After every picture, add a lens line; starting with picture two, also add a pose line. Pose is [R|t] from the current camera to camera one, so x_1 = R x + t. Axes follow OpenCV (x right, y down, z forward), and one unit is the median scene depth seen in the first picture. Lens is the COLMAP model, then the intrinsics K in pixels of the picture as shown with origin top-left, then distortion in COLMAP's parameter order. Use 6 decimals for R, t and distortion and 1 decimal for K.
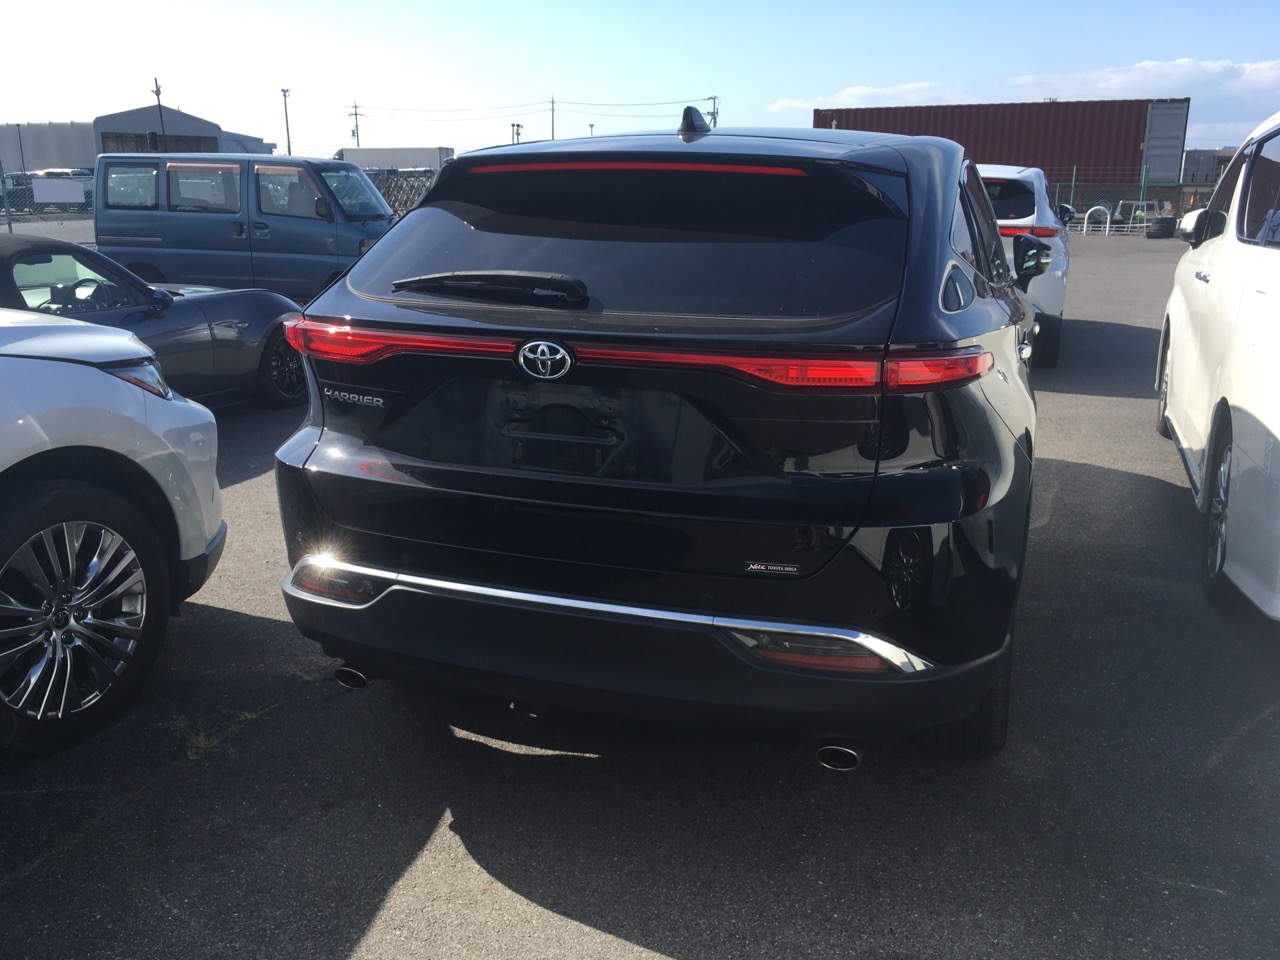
lens RADIAL K [[1101.0, 0, 639.3], [0, 1101.0, 483.5], [0, 0, 1]] dist [0.043541, -0.049876]
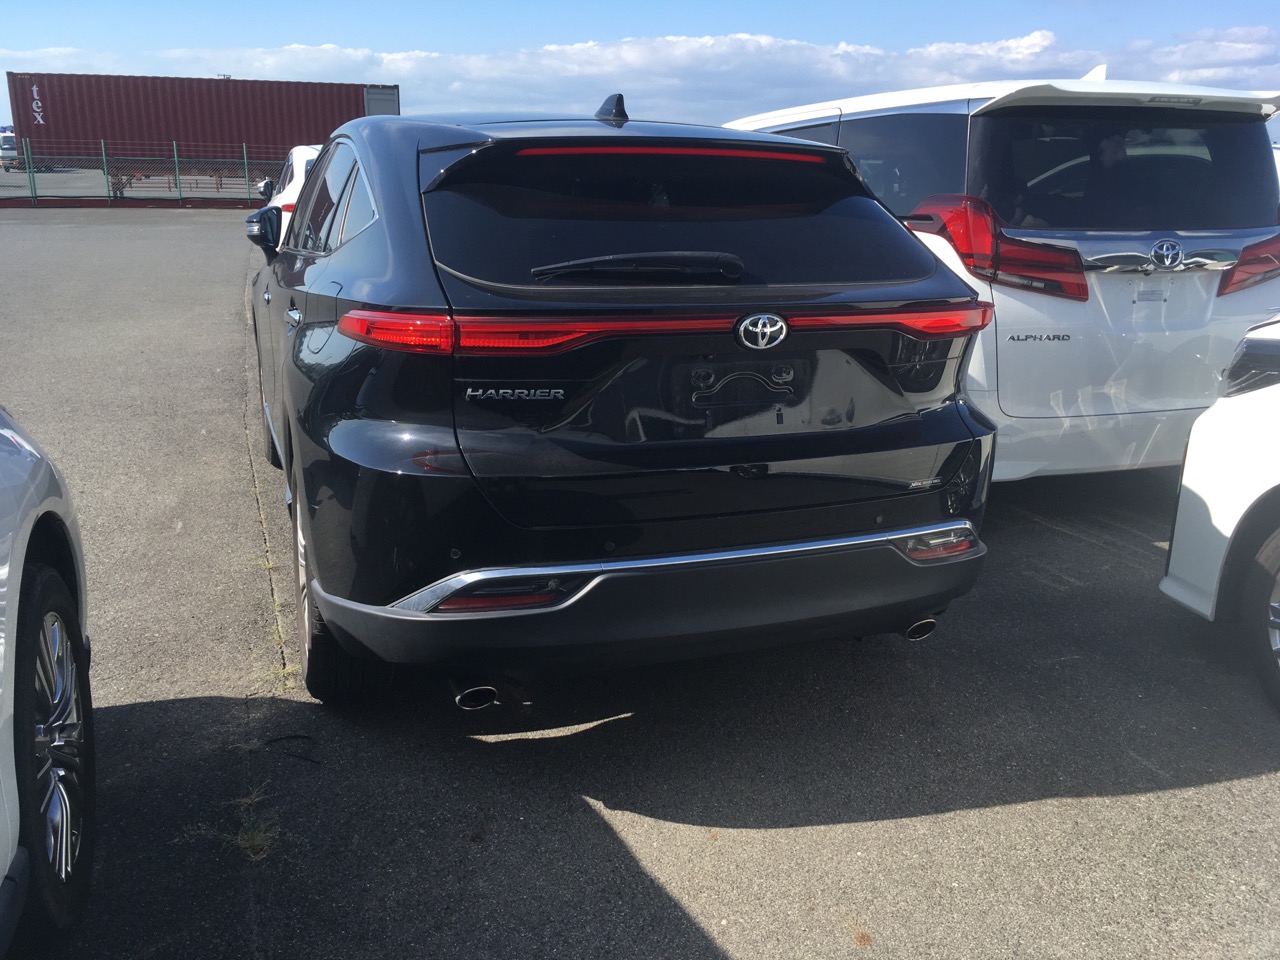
lens RADIAL K [[1101.0, 0, 627.7], [0, 1101.0, 479.4], [0, 0, 1]] dist [0.043541, -0.049876]
pose [[0.778182, -0.162627, 0.606617, -0.673048], [0.152914, 0.985887, 0.068143, -0.047831], [-0.609138, 0.039732, 0.792068, 0.169507]]
